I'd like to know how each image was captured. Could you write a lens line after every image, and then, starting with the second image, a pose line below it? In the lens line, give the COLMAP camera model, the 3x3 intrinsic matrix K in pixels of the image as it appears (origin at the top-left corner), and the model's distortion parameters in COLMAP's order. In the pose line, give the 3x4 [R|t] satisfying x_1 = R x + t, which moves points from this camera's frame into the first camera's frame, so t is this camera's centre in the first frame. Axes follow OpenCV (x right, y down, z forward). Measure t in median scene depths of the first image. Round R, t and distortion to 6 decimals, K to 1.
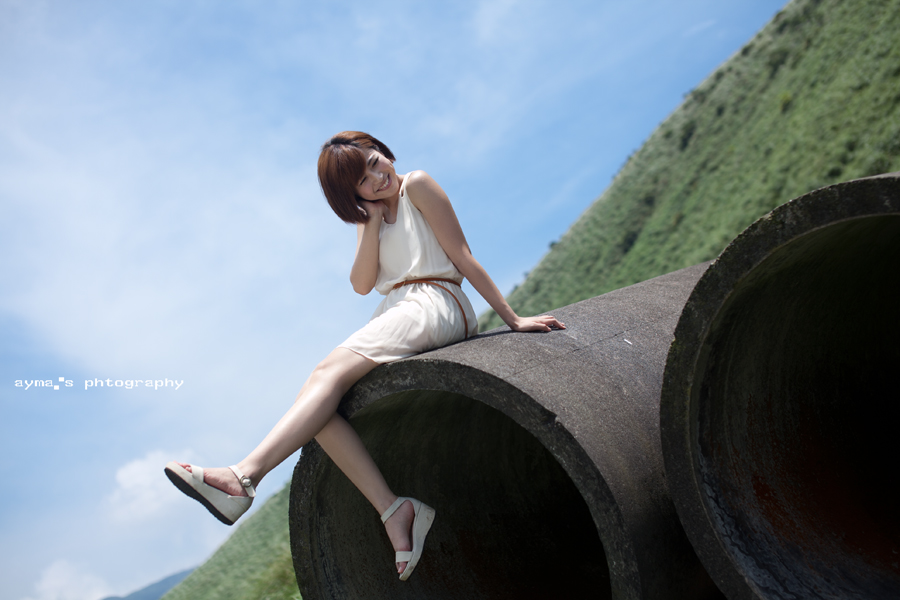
lens RADIAL K [[1207.5, 0, 453.6], [0, 1207.5, 303.7], [0, 0, 1]] dist [-0.052783, 0.000000]
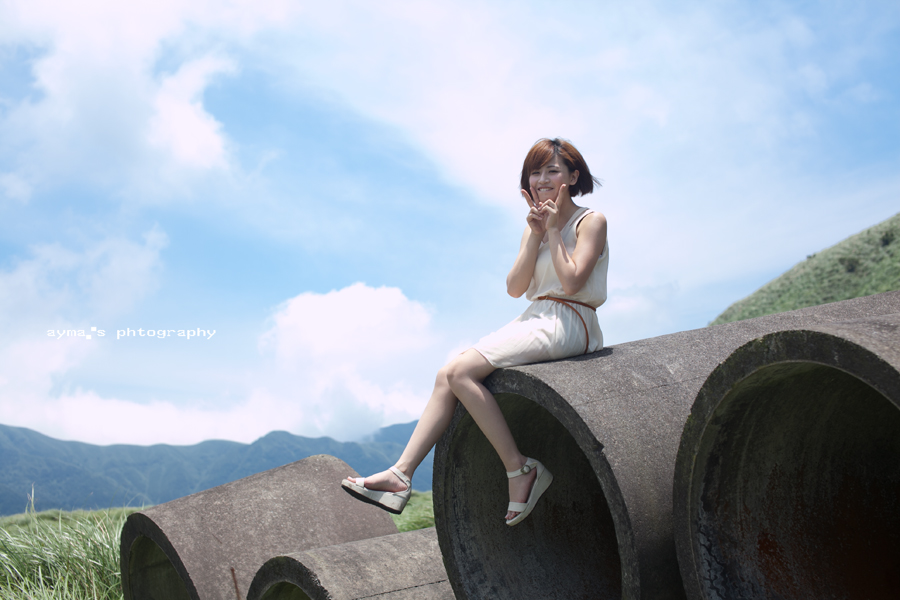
lens RADIAL K [[1207.5, 0, 448.0], [0, 1207.5, 300.3], [0, 0, 1]] dist [-0.052783, 0.000000]
pose [[0.923930, 0.180365, -0.337375, 0.332305], [-0.135239, 0.978931, 0.152987, -0.223306], [0.357860, -0.095723, 0.928856, -0.179623]]
